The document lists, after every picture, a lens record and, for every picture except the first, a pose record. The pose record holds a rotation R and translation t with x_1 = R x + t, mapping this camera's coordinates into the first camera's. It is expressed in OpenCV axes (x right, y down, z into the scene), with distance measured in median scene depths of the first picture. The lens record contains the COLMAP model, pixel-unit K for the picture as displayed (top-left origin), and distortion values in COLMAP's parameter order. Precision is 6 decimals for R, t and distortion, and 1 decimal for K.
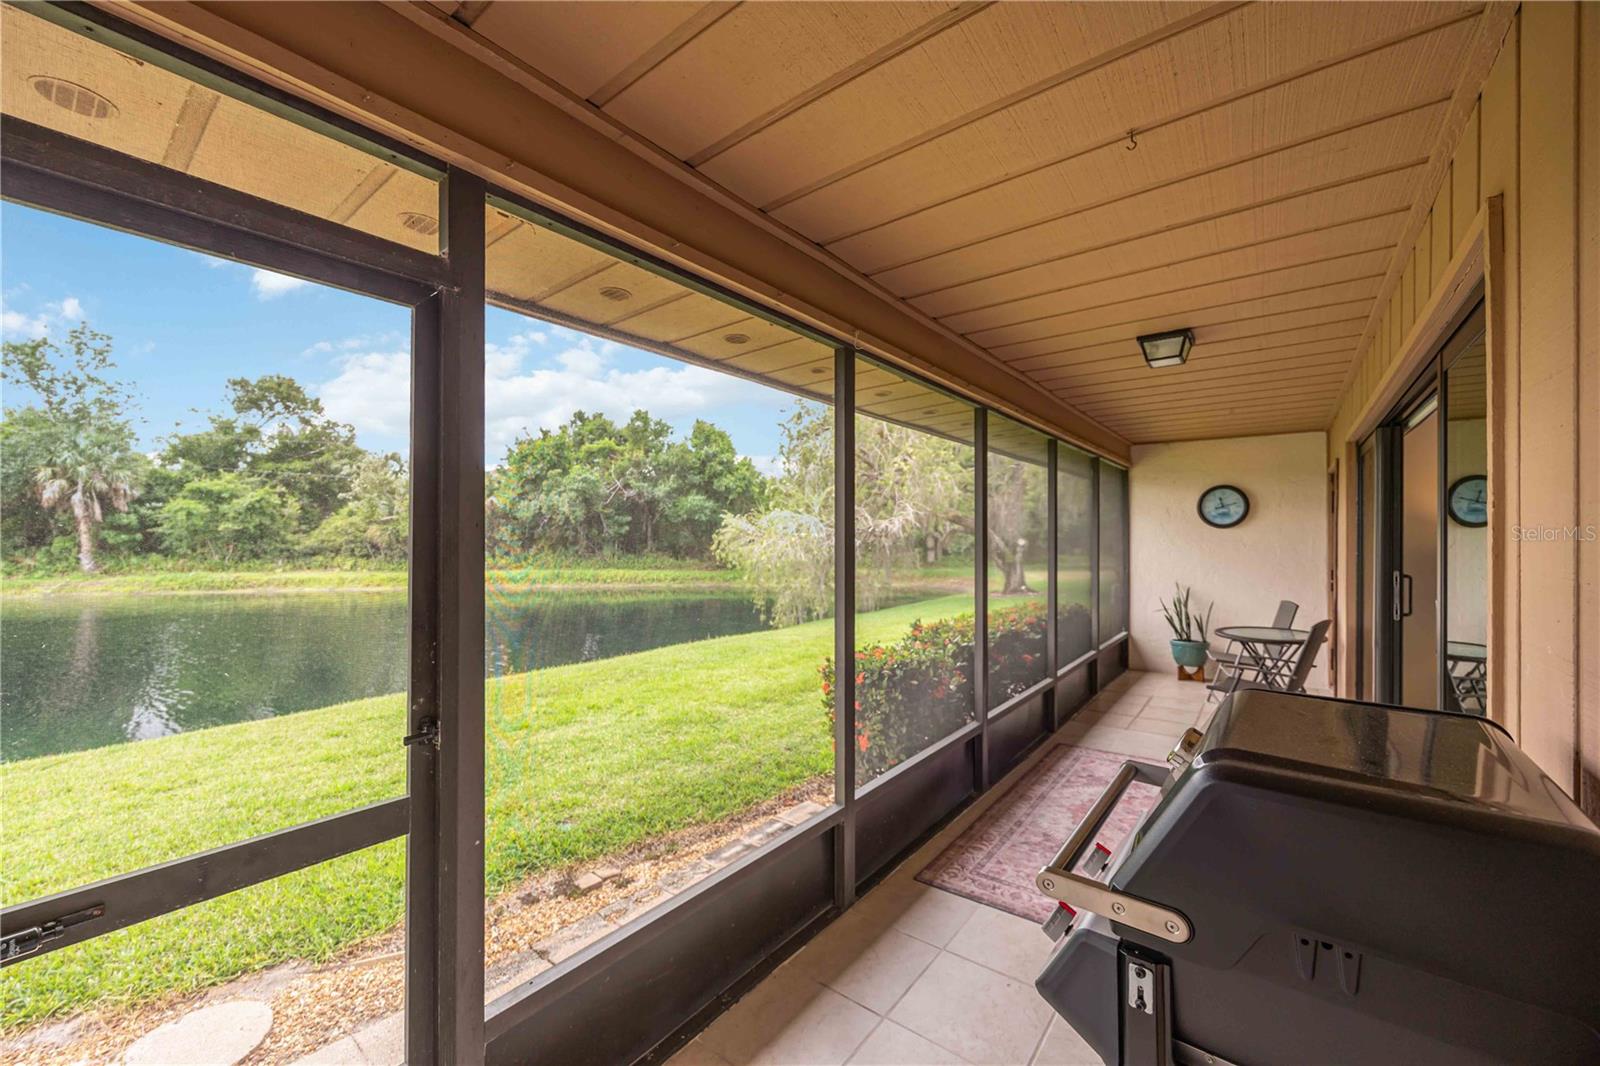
lens RADIAL K [[617.4, 0, 798.1], [0, 617.4, 537.6], [0, 0, 1]] dist [-0.000680, 0.000022]
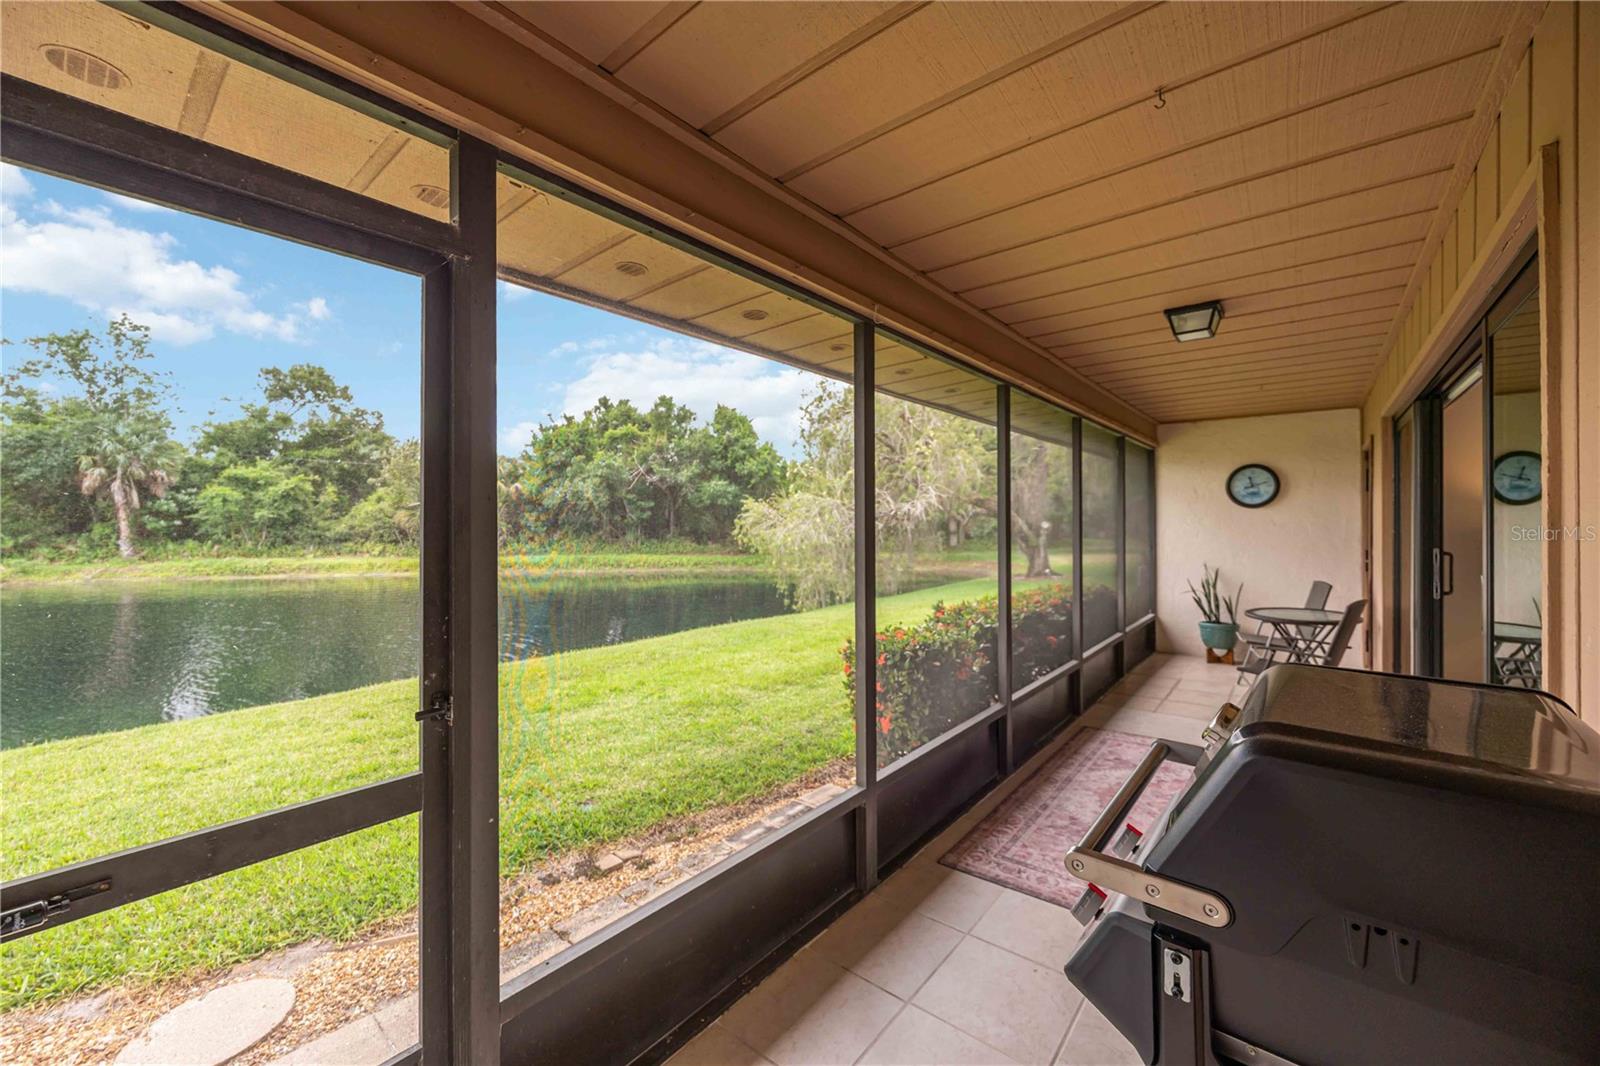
lens RADIAL K [[616.2, 0, 807.1], [0, 616.2, 522.0], [0, 0, 1]] dist [-0.000833, 0.000189]
pose [[0.999760, -0.004028, -0.021546, 0.002562], [0.004009, 0.999992, -0.000935, 0.007442], [0.021550, 0.000848, 0.999767, 0.009500]]
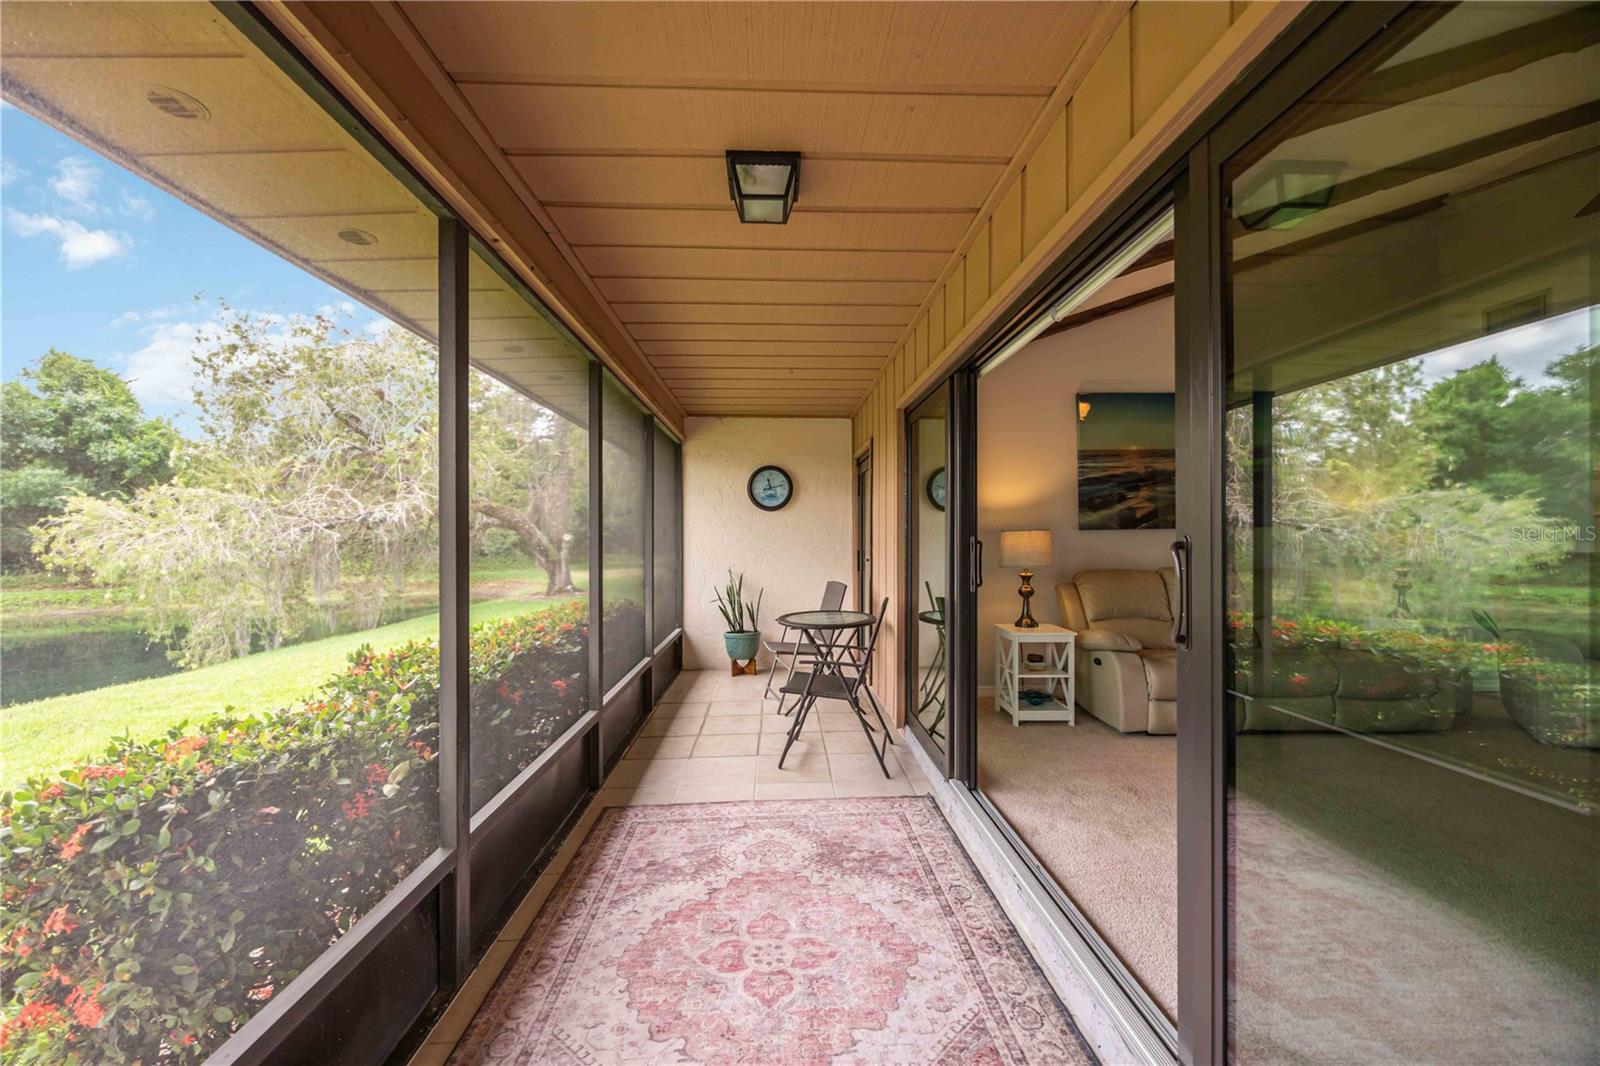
lens RADIAL K [[609.0, 0, 794.2], [0, 609.0, 534.8], [0, 0, 1]] dist [-0.000171, 0.000001]
pose [[0.766210, 0.000881, 0.642590, 0.165848], [0.004365, 0.999969, -0.006575, 0.043779], [-0.642576, 0.007843, 0.766182, 0.384486]]
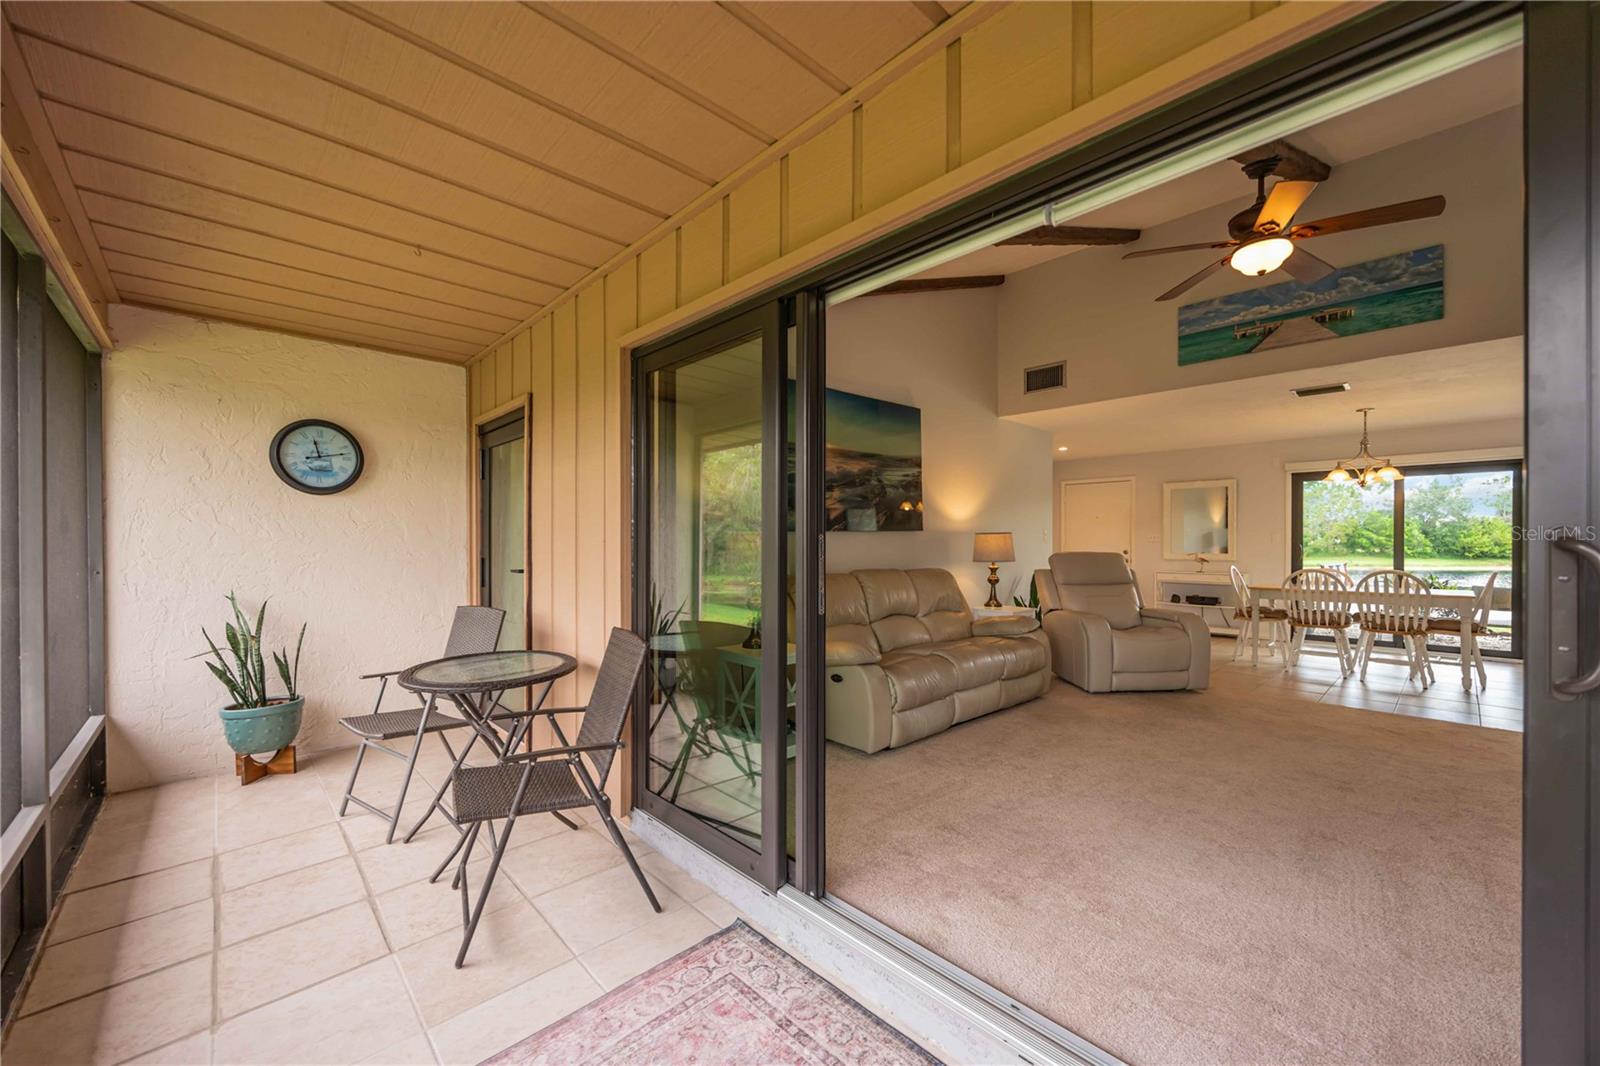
lens RADIAL K [[613.0, 0, 785.2], [0, 613.0, 544.8], [0, 0, 1]] dist [0.000977, 0.000164]
pose [[0.153056, -0.005627, 0.988201, 0.280185], [0.002498, 0.999983, 0.005307, 0.047005], [-0.988214, 0.001656, 0.153067, 0.729709]]
